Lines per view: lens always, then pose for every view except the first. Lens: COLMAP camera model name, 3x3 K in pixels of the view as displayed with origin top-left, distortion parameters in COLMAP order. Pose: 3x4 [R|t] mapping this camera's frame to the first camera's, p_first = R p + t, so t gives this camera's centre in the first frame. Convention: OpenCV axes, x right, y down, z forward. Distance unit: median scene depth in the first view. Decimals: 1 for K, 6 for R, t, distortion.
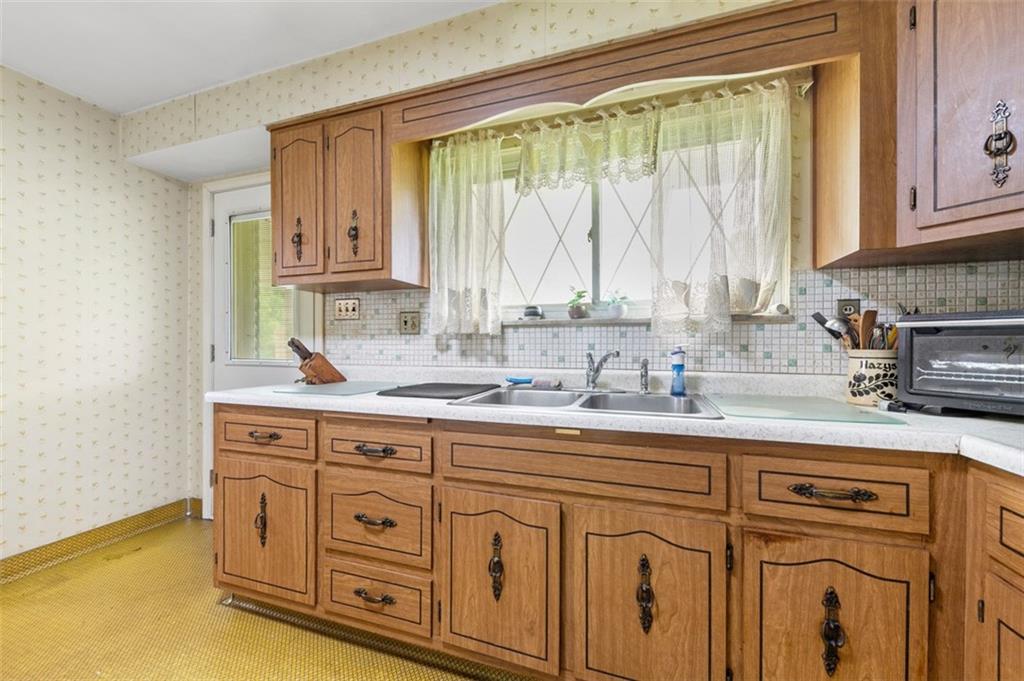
lens RADIAL K [[398.7, 0, 512.0], [0, 398.7, 340.5], [0, 0, 1]] dist [0.010884, -0.006632]
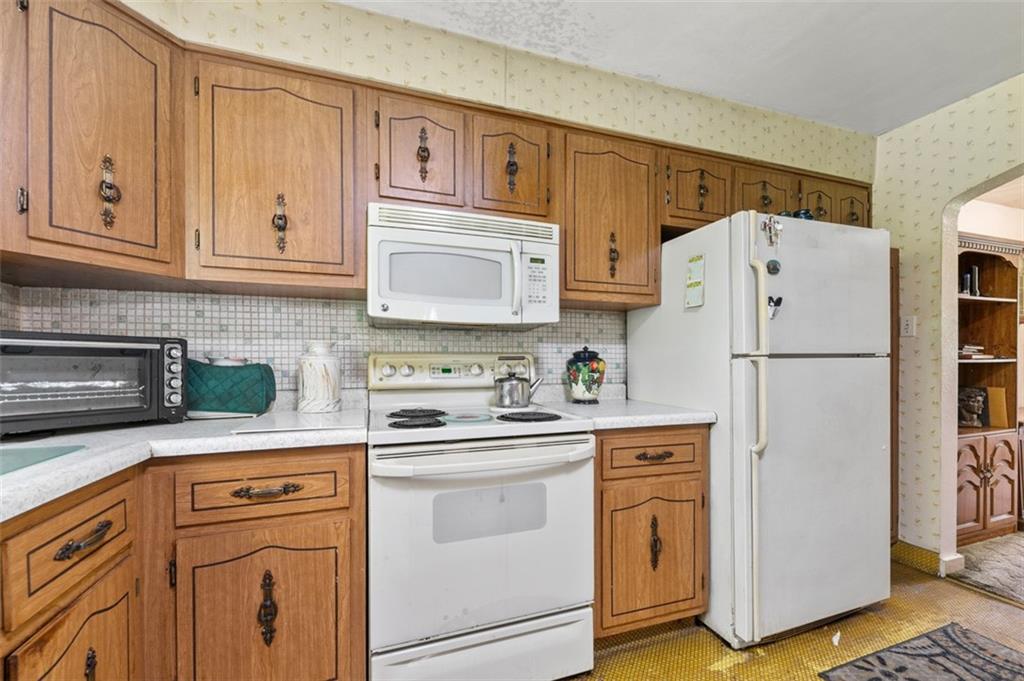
lens RADIAL K [[398.7, 0, 512.0], [0, 398.7, 340.5], [0, 0, 1]] dist [0.010884, -0.006632]
pose [[-0.608278, 0.044098, 0.792498, -0.401245], [-0.002609, 0.998339, -0.057554, 0.005180], [-0.793720, -0.037077, -0.607153, 0.741665]]
